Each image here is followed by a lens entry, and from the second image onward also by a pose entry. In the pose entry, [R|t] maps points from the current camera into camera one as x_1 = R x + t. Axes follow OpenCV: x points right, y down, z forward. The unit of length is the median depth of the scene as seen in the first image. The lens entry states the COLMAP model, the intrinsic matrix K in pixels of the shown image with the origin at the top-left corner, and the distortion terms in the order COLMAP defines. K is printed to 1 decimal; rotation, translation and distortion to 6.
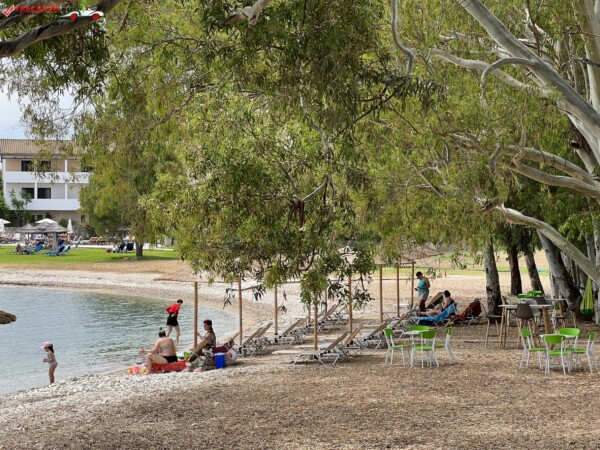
lens RADIAL K [[1349.8, 0, 299.2], [0, 1349.8, 216.3], [0, 0, 1]] dist [0.044297, 3.295530]
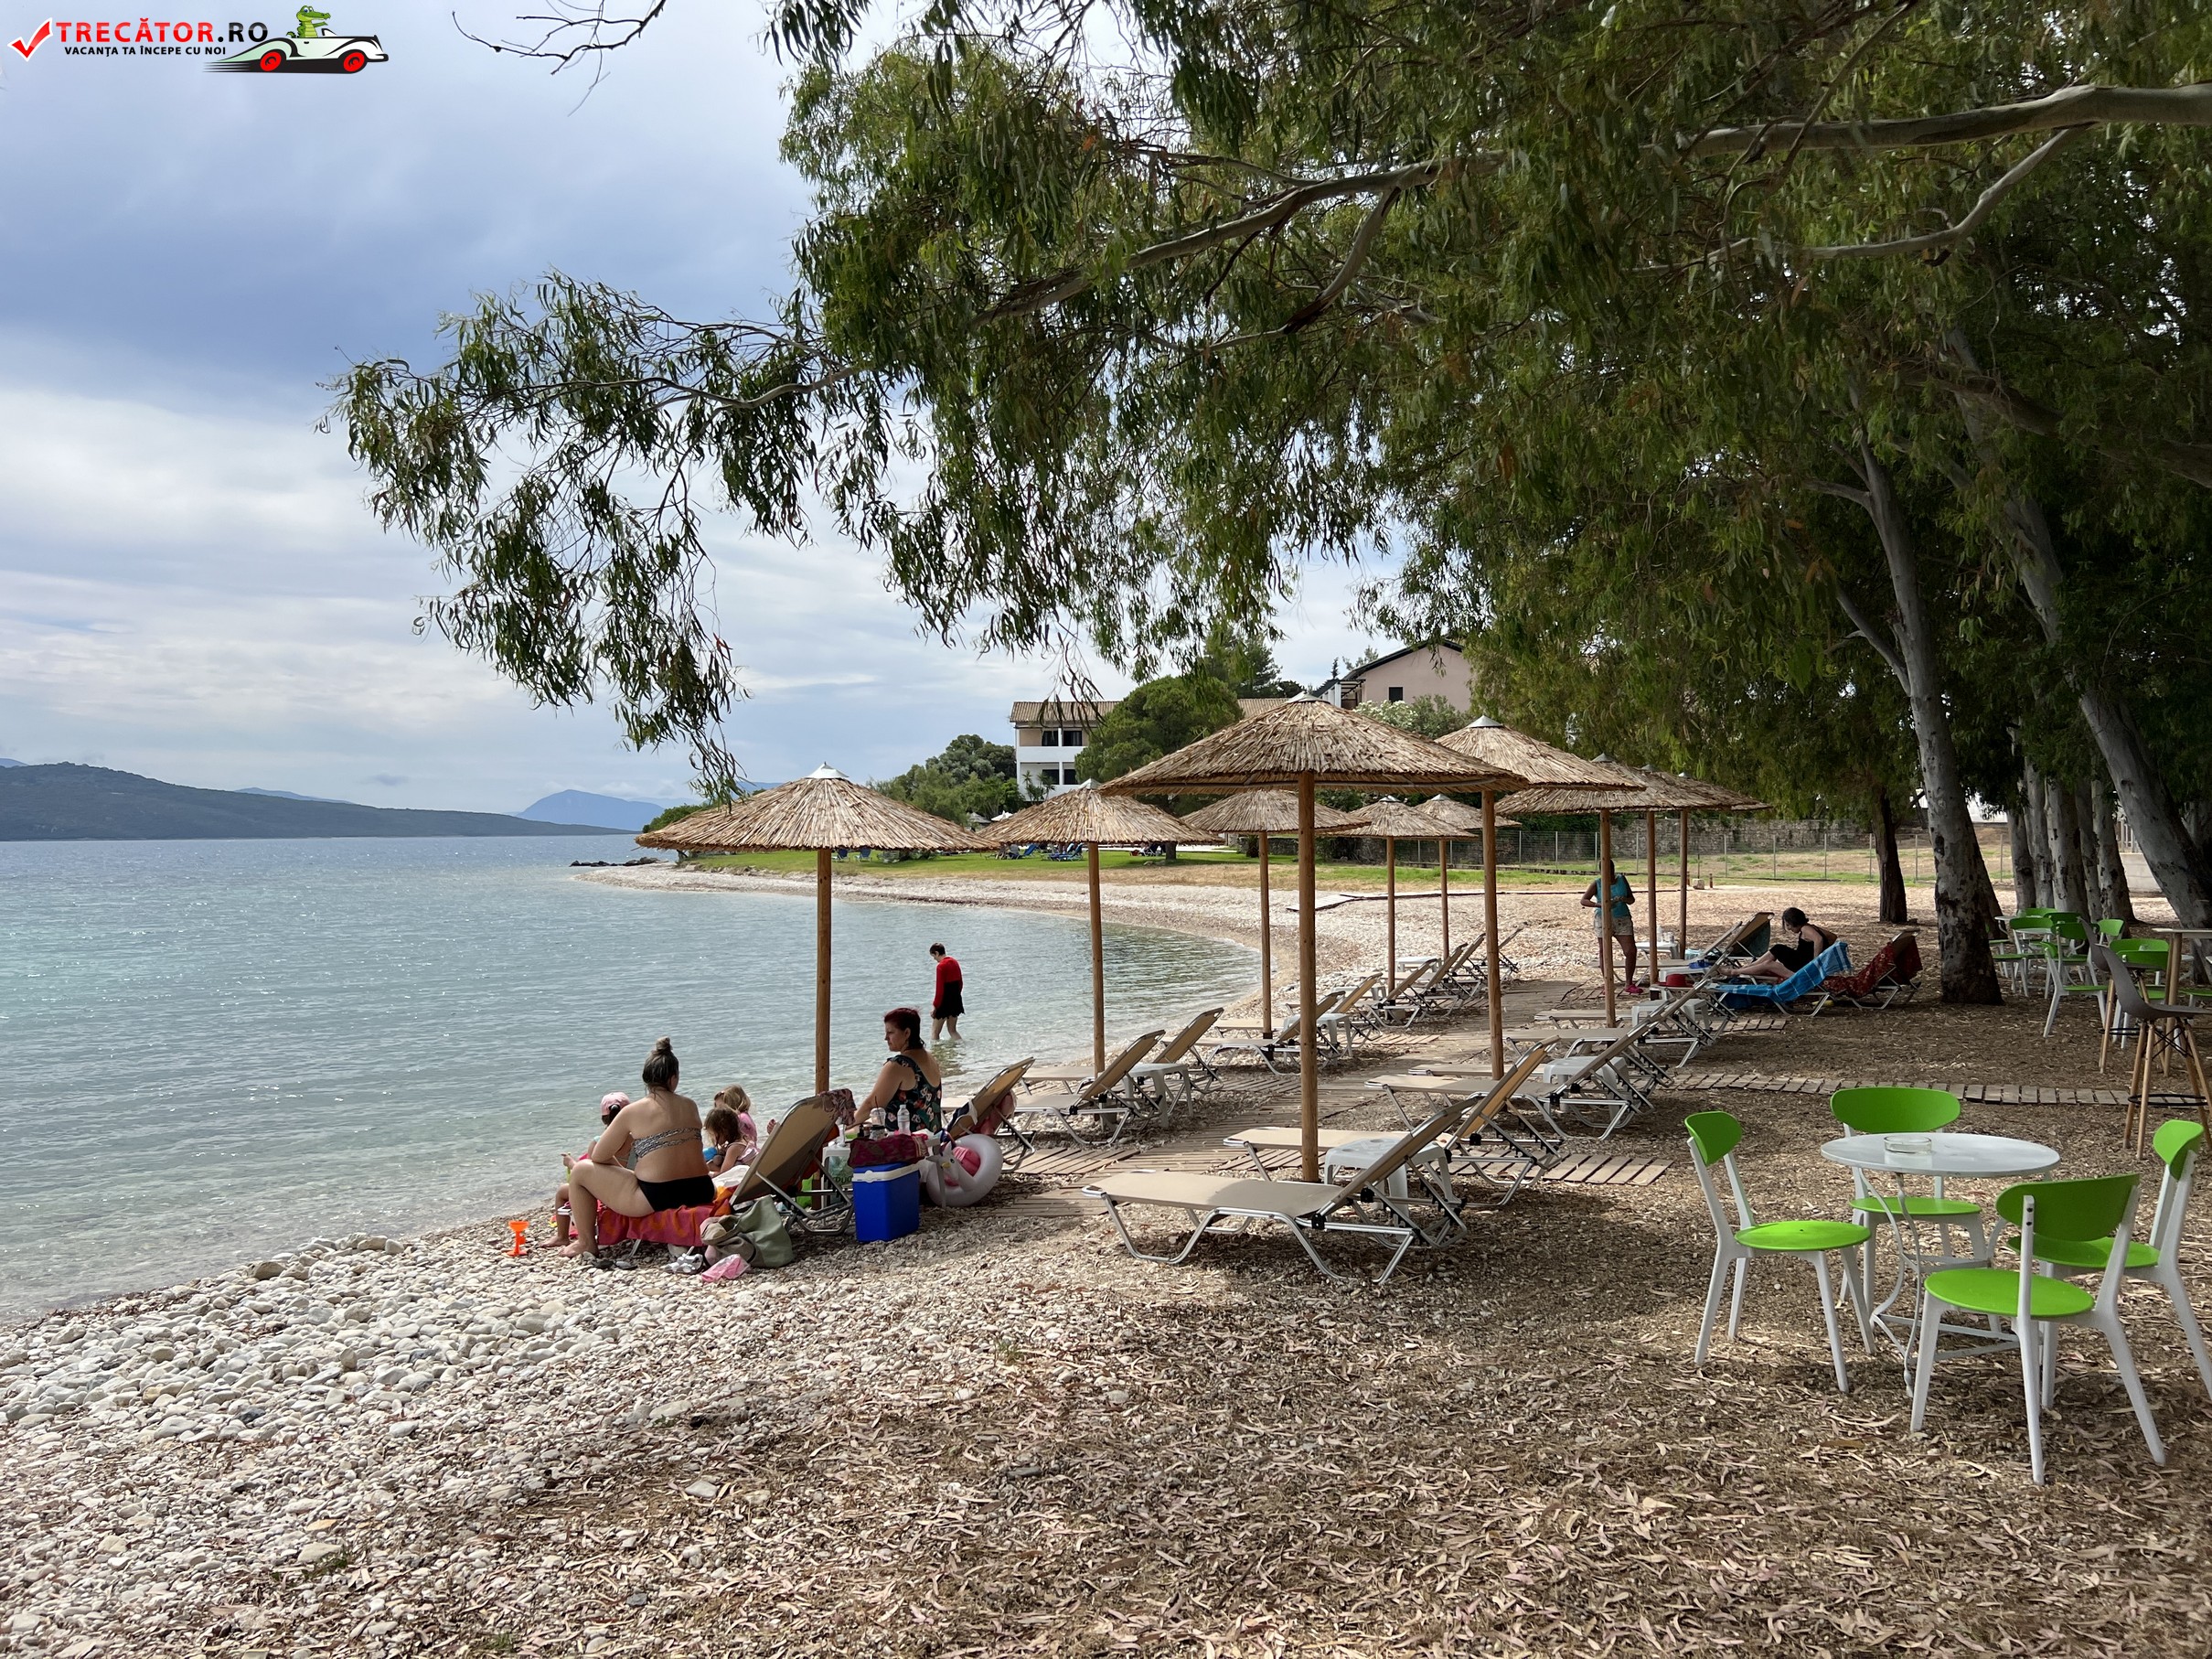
lens RADIAL K [[1681.8, 0, 1105.3], [0, 1681.8, 836.9], [0, 0, 1]] dist [0.075215, -0.075398]
pose [[0.978596, -0.008178, -0.205627, 0.026560], [0.009512, 0.999940, 0.005500, 0.035042], [0.205570, -0.007338, 0.978615, 0.568167]]
